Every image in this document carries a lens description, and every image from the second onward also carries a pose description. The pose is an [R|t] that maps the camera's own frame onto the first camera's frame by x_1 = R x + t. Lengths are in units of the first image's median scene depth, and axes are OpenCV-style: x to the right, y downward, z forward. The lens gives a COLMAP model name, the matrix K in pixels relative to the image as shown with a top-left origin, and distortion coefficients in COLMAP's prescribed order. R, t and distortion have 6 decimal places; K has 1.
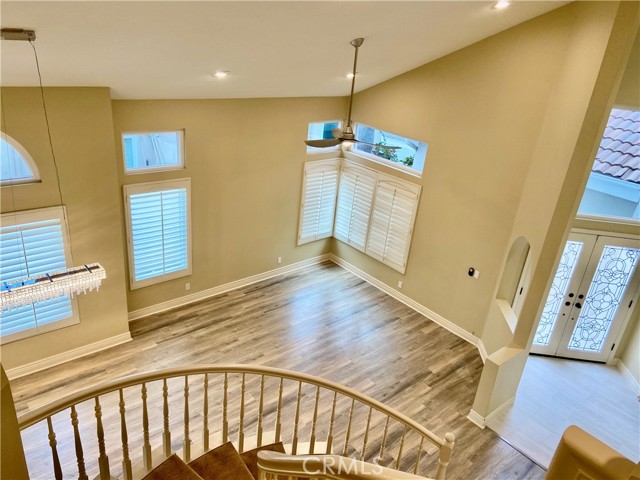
lens RADIAL K [[477.1, 0, 320.0], [0, 477.1, 240.0], [0, 0, 1]] dist [0.107614, -0.137622]
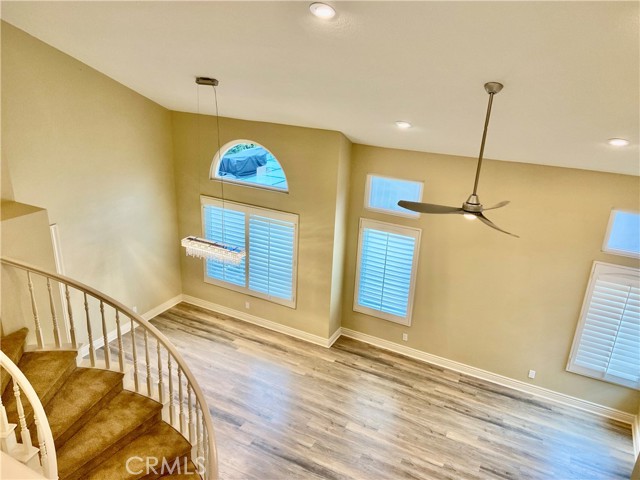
lens RADIAL K [[477.1, 0, 320.0], [0, 477.1, 240.0], [0, 0, 1]] dist [0.107614, -0.137622]
pose [[0.381670, 0.251801, -0.889339, 0.500548], [-0.383239, 0.918684, 0.095639, -0.117132], [0.841104, 0.304327, 0.447134, 0.369369]]
